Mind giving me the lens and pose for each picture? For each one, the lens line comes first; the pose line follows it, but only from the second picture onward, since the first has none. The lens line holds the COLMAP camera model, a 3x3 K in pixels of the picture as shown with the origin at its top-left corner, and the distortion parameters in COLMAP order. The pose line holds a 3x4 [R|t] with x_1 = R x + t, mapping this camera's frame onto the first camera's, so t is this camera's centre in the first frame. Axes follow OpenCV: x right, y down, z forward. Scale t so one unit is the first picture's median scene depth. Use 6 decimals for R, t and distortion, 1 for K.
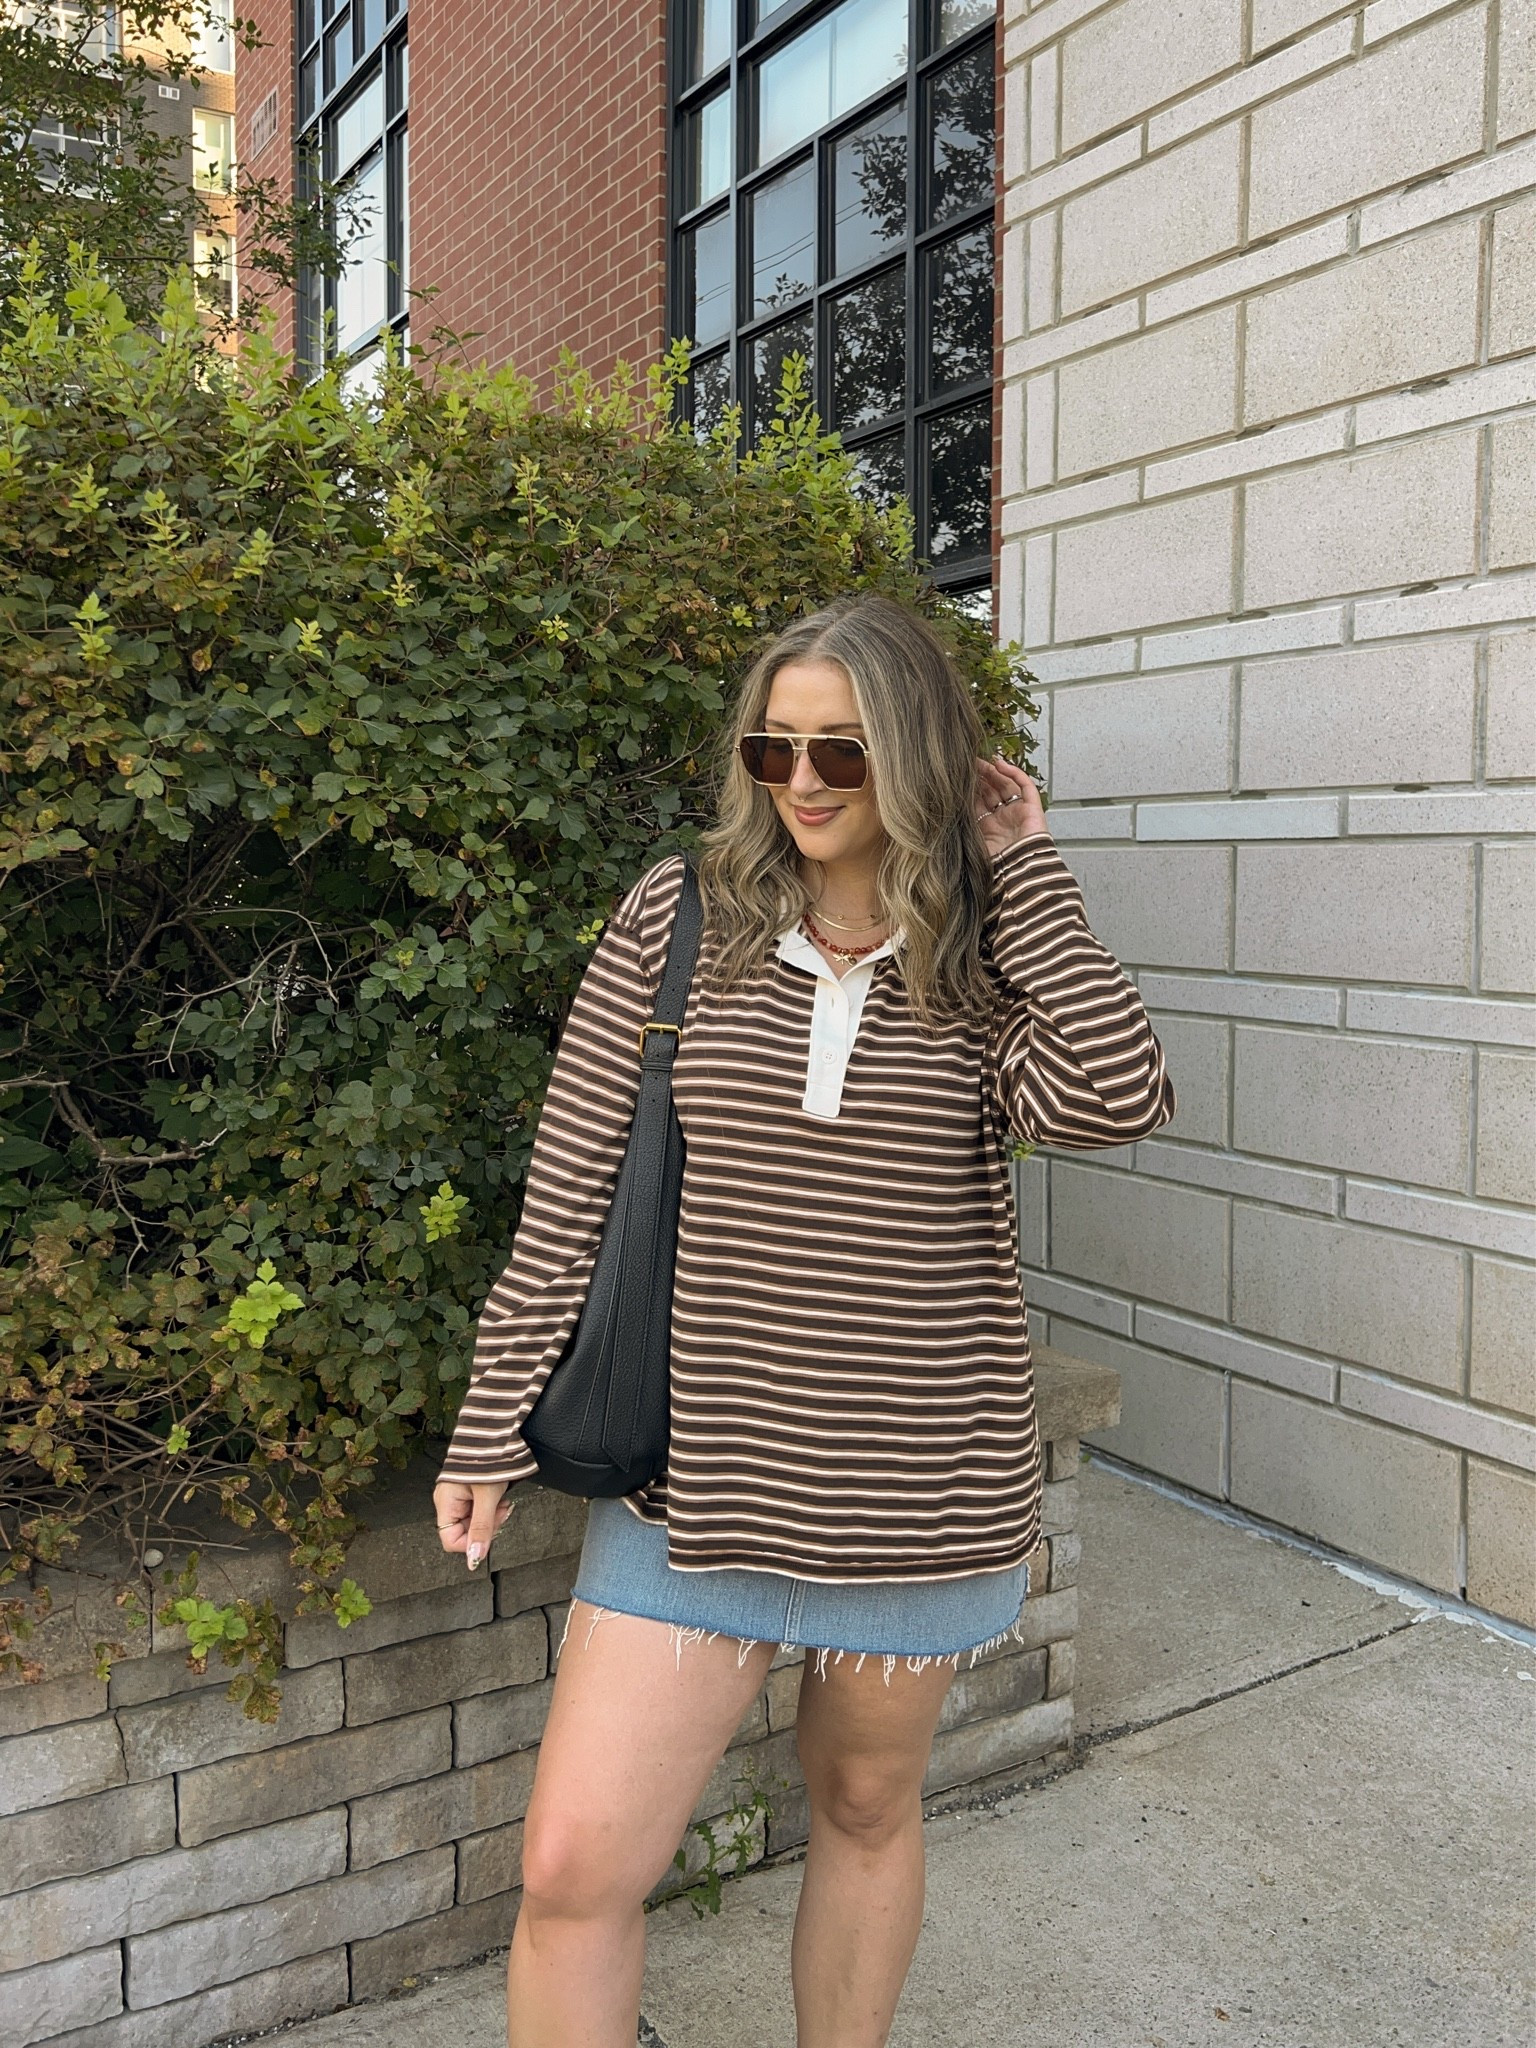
lens RADIAL K [[1609.9, 0, 808.4], [0, 1609.9, 979.3], [0, 0, 1]] dist [-0.000228, 0.007189]
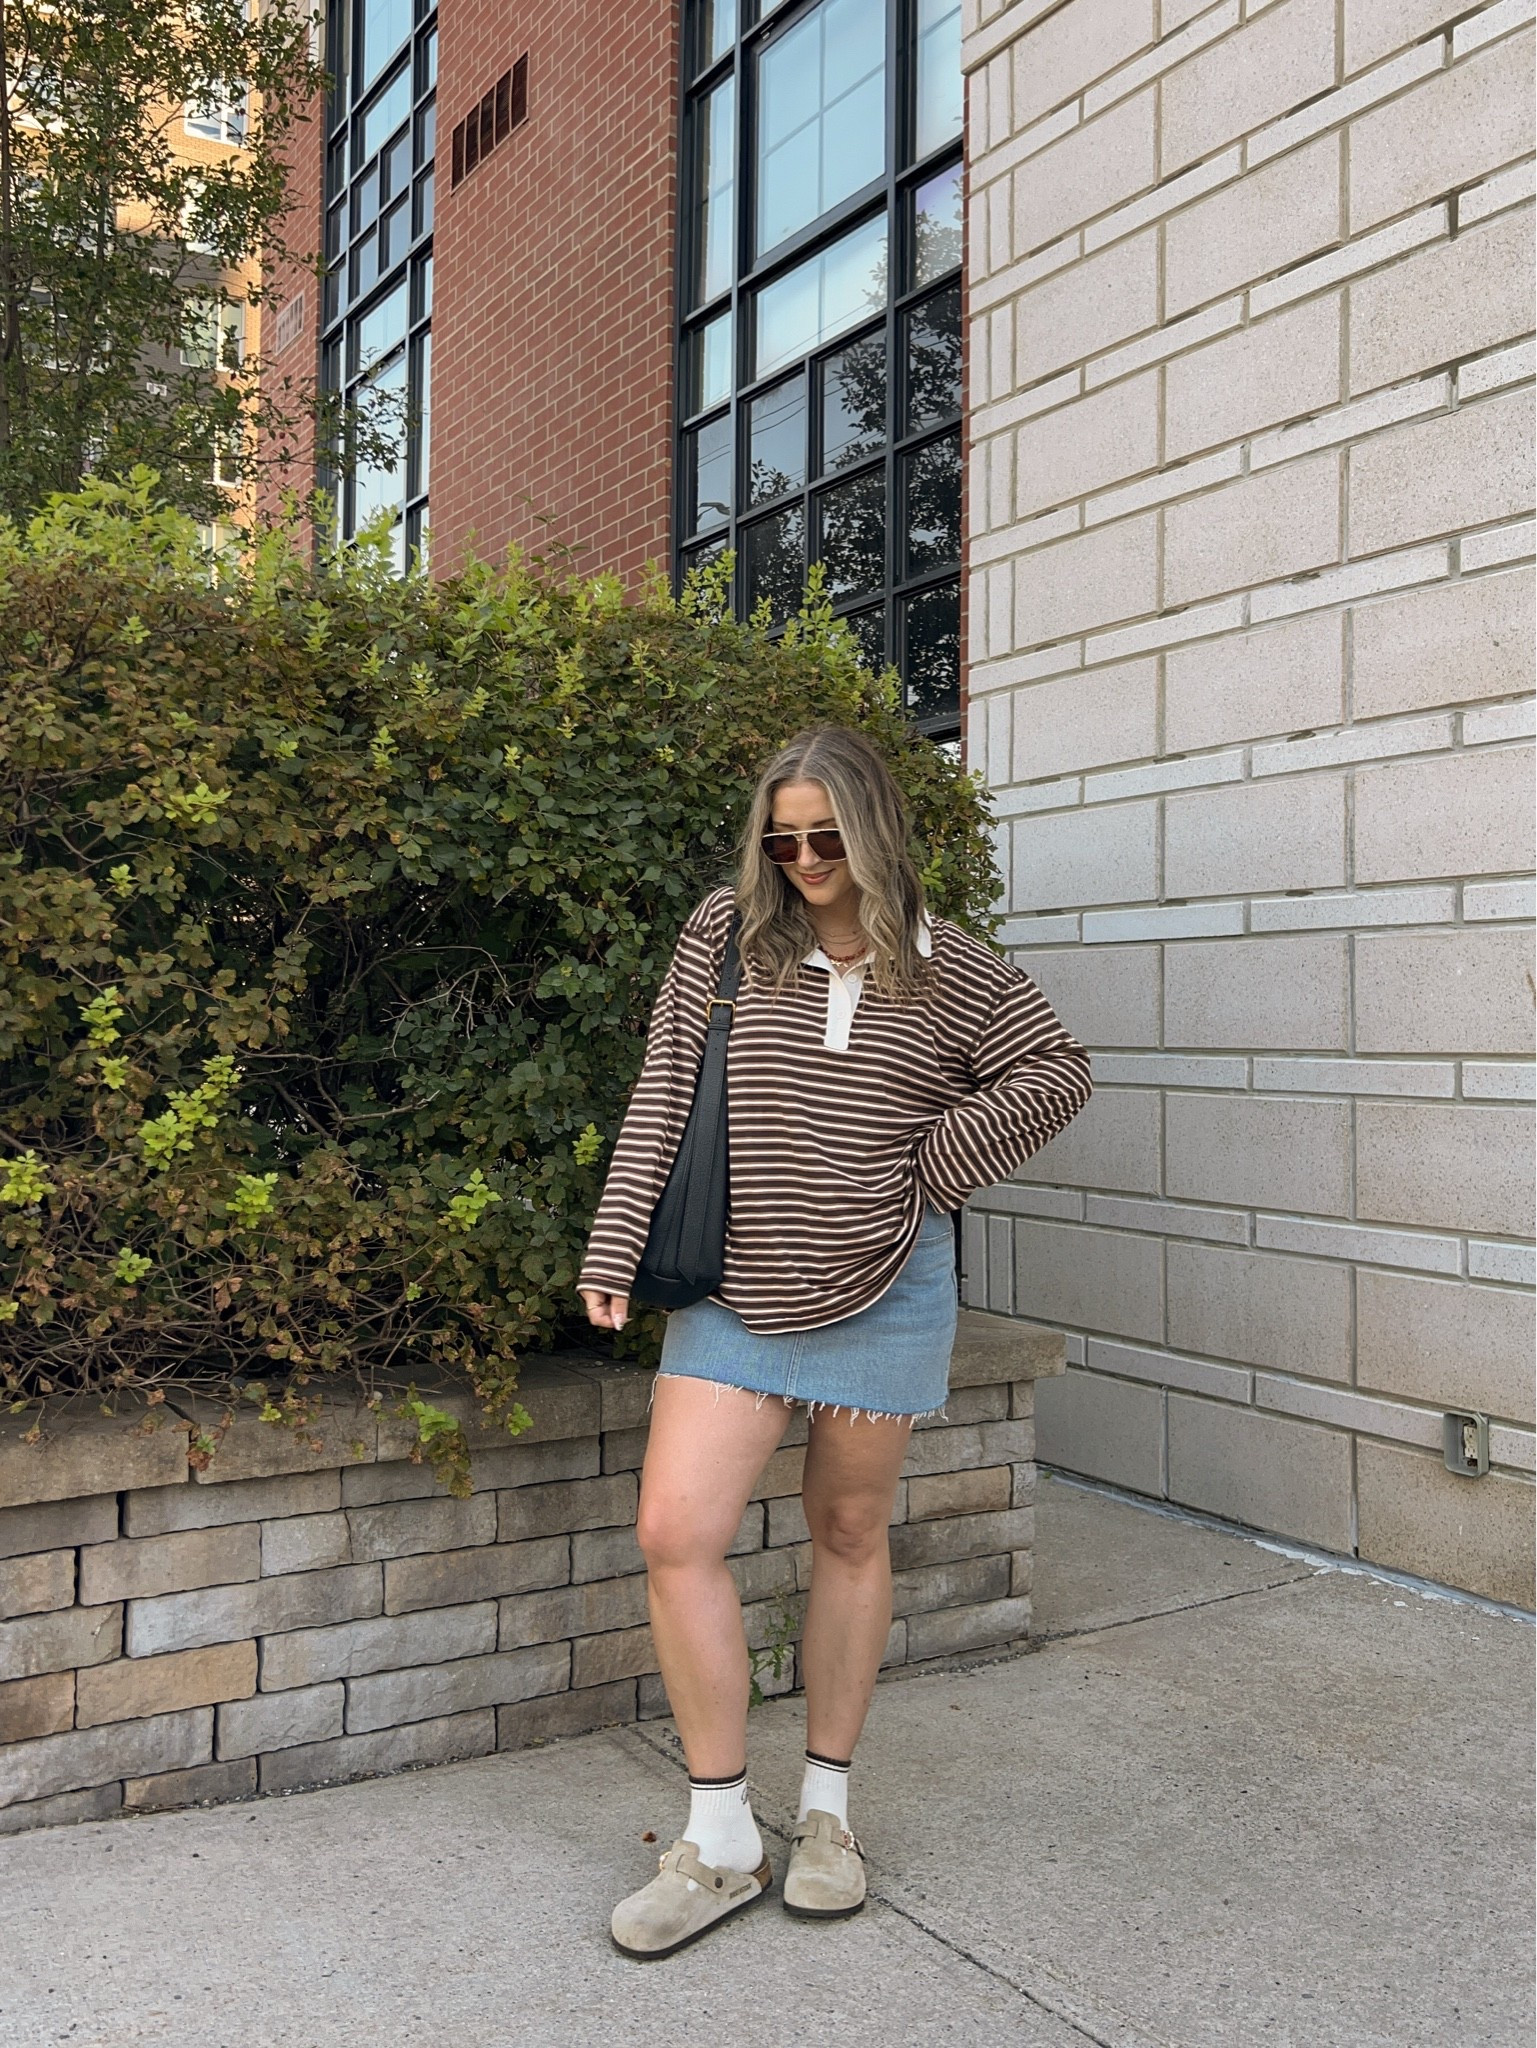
lens RADIAL K [[1662.2, 0, 768.5], [0, 1662.2, 1024.0], [0, 0, 1]] dist [0.009037, -0.002277]
pose [[0.999992, 0.001895, -0.003633, -0.032388], [-0.002163, 0.997176, -0.075065, 0.082239], [0.003480, 0.075072, 0.997172, -0.286776]]
